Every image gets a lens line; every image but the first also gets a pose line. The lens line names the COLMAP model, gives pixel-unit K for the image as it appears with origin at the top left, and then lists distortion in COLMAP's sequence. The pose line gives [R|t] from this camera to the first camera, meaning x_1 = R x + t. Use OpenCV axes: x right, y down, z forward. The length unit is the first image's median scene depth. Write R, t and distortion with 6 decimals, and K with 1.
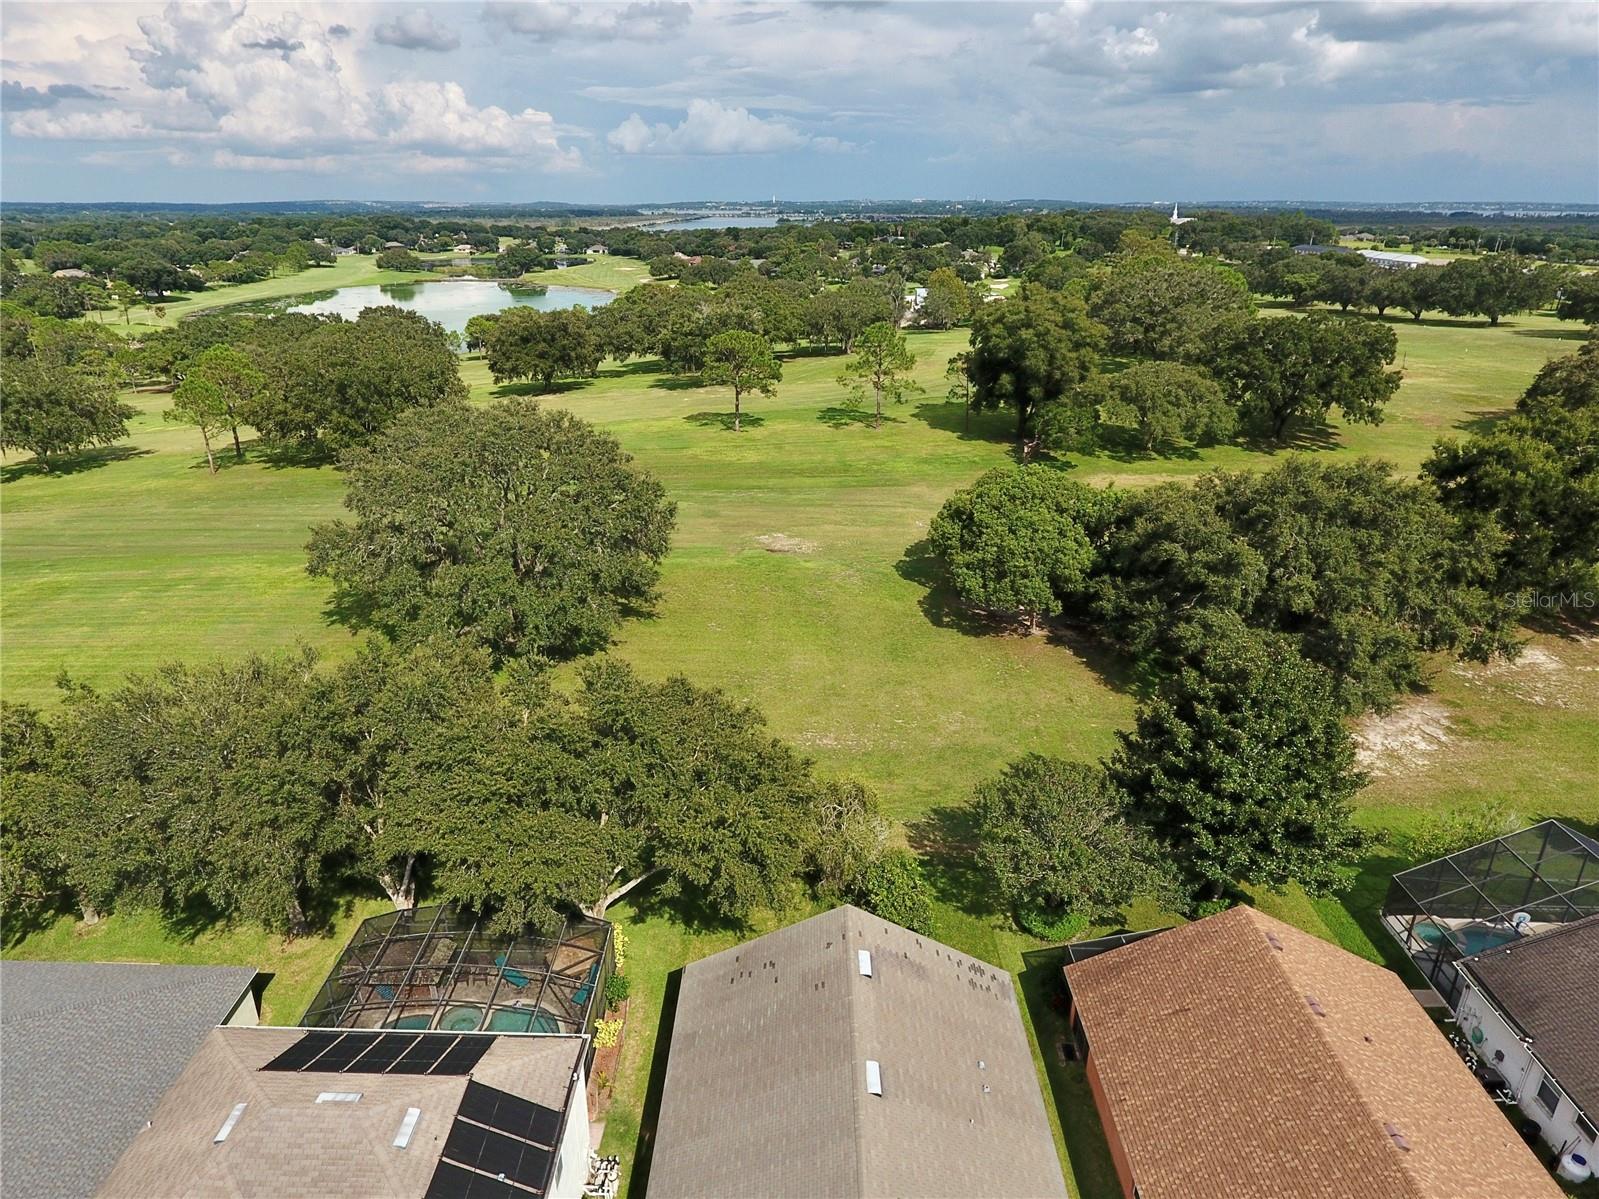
lens RADIAL K [[958.6, 0, 777.4], [0, 958.6, 568.4], [0, 0, 1]] dist [0.002840, -0.009814]
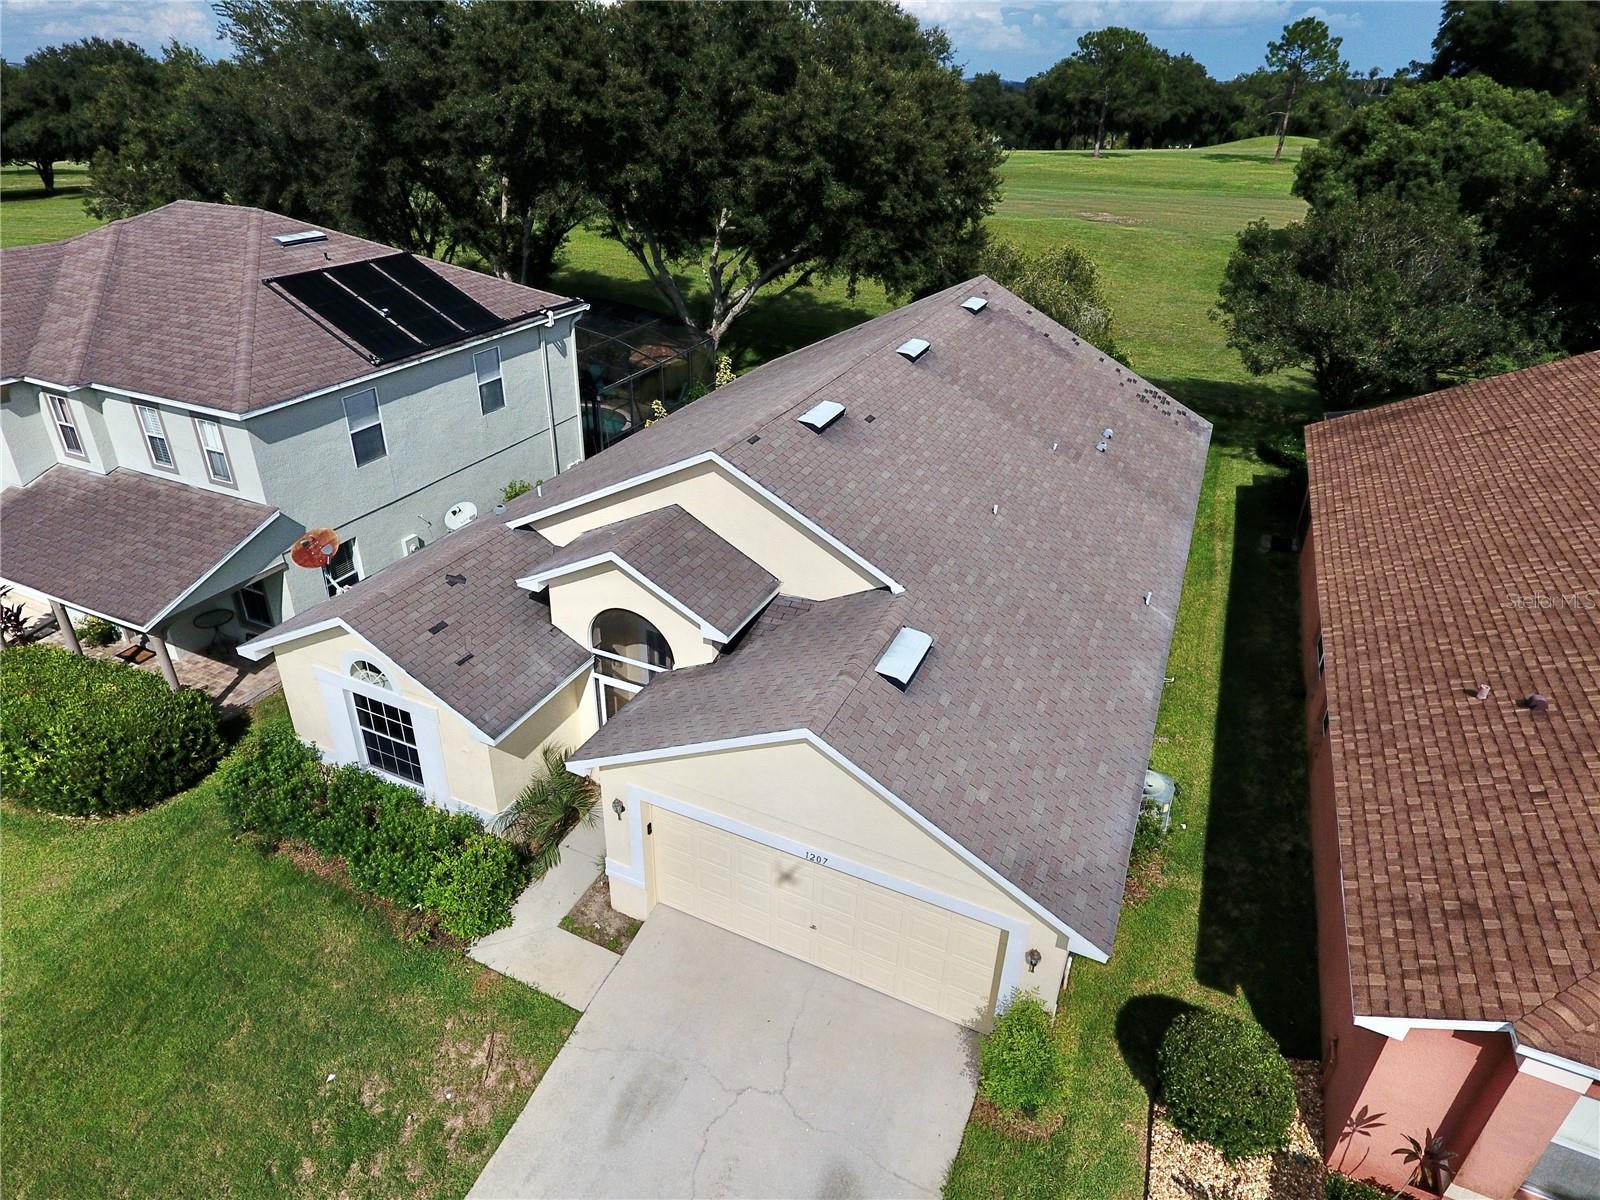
lens RADIAL K [[939.3, 0, 778.8], [0, 939.3, 566.7], [0, 0, 1]] dist [0.000419, -0.004958]
pose [[0.915753, 0.198099, -0.349504, 0.118073], [-0.157969, 0.977452, 0.140117, 0.261208], [0.369381, -0.073102, 0.926398, 0.154472]]
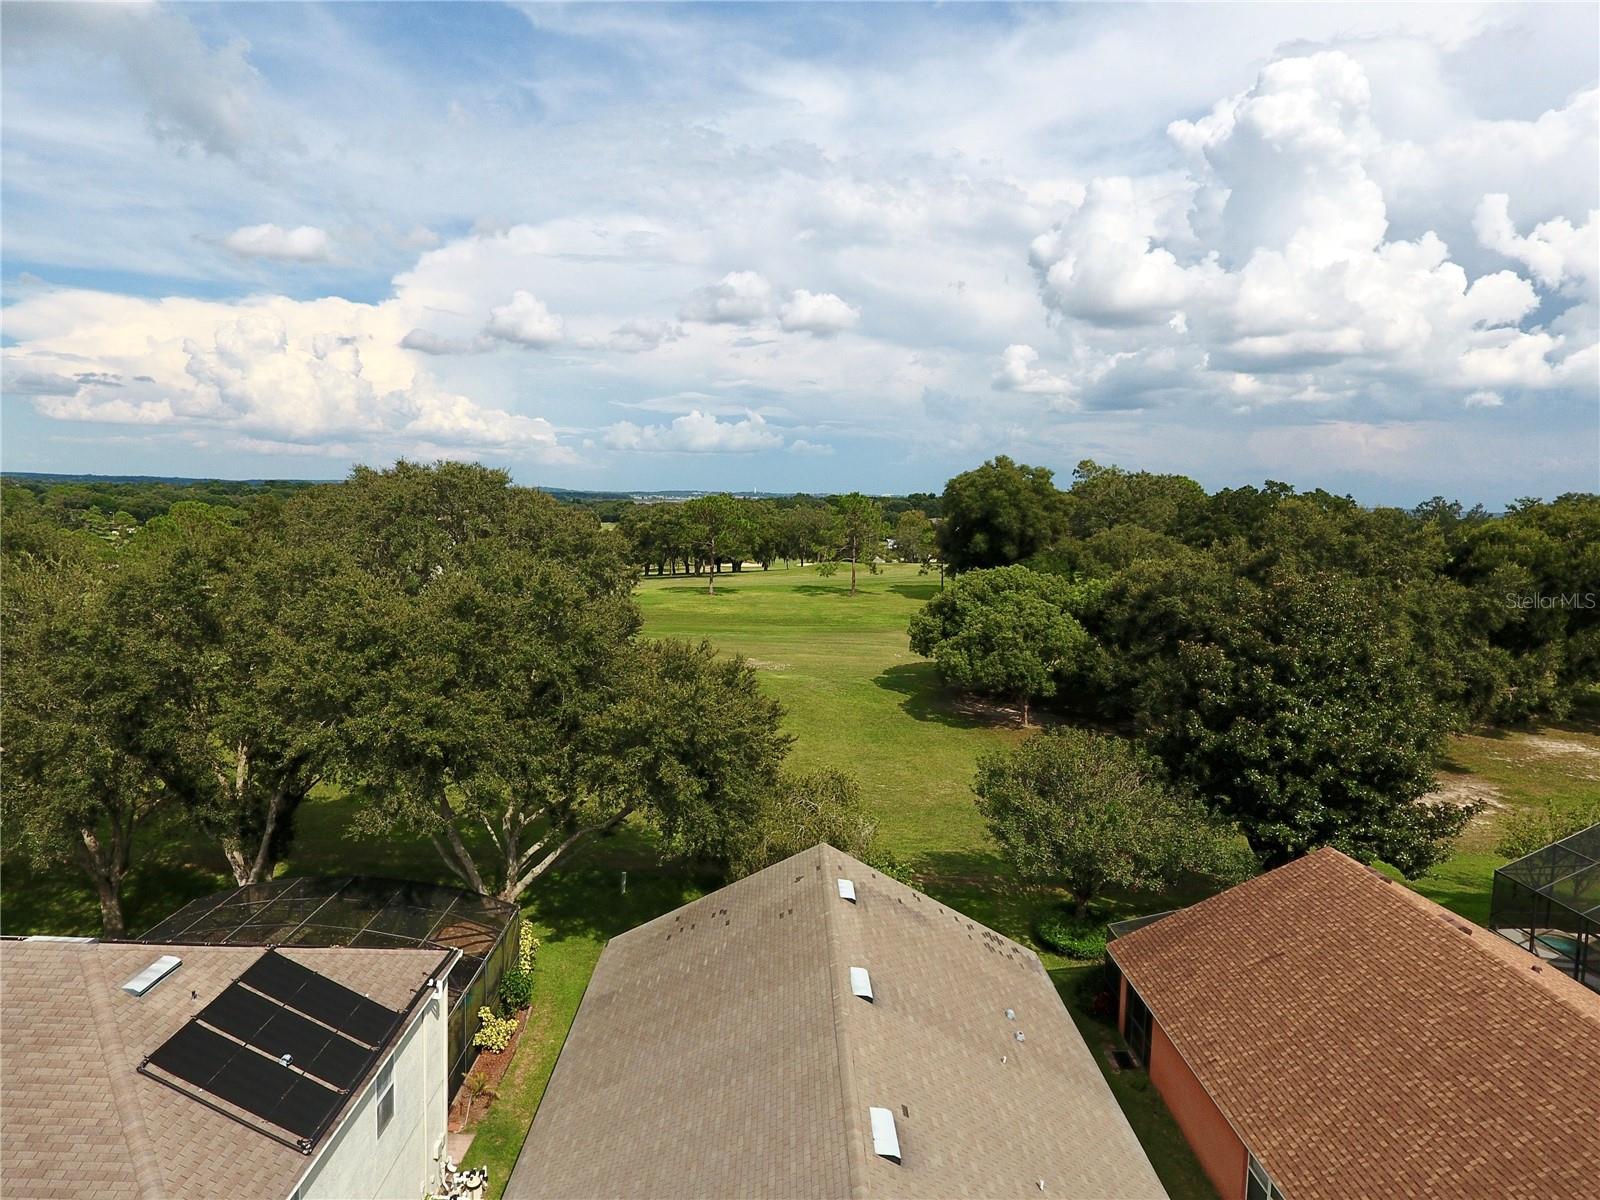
lens RADIAL K [[939.3, 0, 778.8], [0, 939.3, 566.7], [0, 0, 1]] dist [0.000419, -0.004958]
pose [[0.999425, 0.024037, 0.023921, 0.007378], [-0.016227, 0.958376, -0.285049, 0.189287], [-0.029777, 0.284497, 0.958214, 0.112805]]
